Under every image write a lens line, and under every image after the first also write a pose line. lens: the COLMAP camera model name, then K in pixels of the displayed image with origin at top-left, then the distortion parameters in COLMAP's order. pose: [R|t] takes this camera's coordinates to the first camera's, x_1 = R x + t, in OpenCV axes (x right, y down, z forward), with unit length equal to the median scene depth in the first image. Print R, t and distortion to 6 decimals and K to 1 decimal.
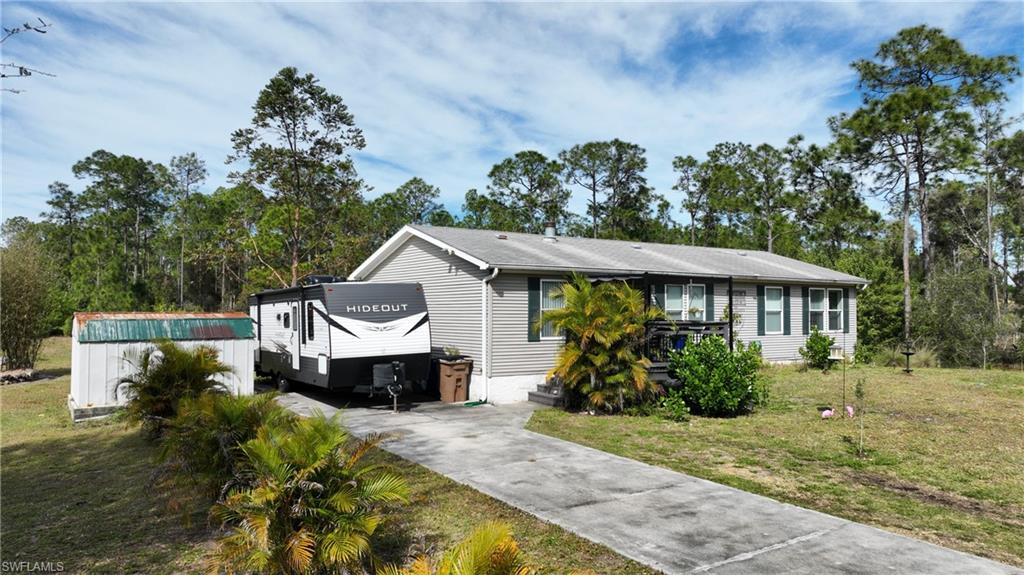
lens RADIAL K [[721.0, 0, 512.1], [0, 721.0, 313.7], [0, 0, 1]] dist [0.043697, -0.002290]
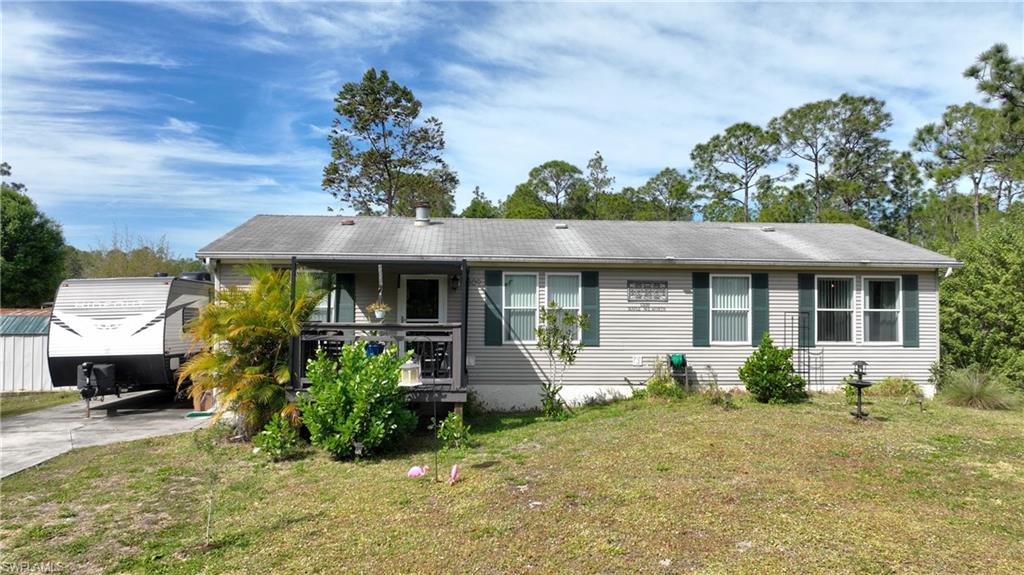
lens RADIAL K [[714.4, 0, 512.0], [0, 714.4, 287.5], [0, 0, 1]] dist [-0.001280, 0.000337]
pose [[0.871234, -0.009319, -0.490780, 0.208607], [-0.007837, 0.999428, -0.032891, -0.000744], [0.490806, 0.032502, 0.870662, 0.136379]]
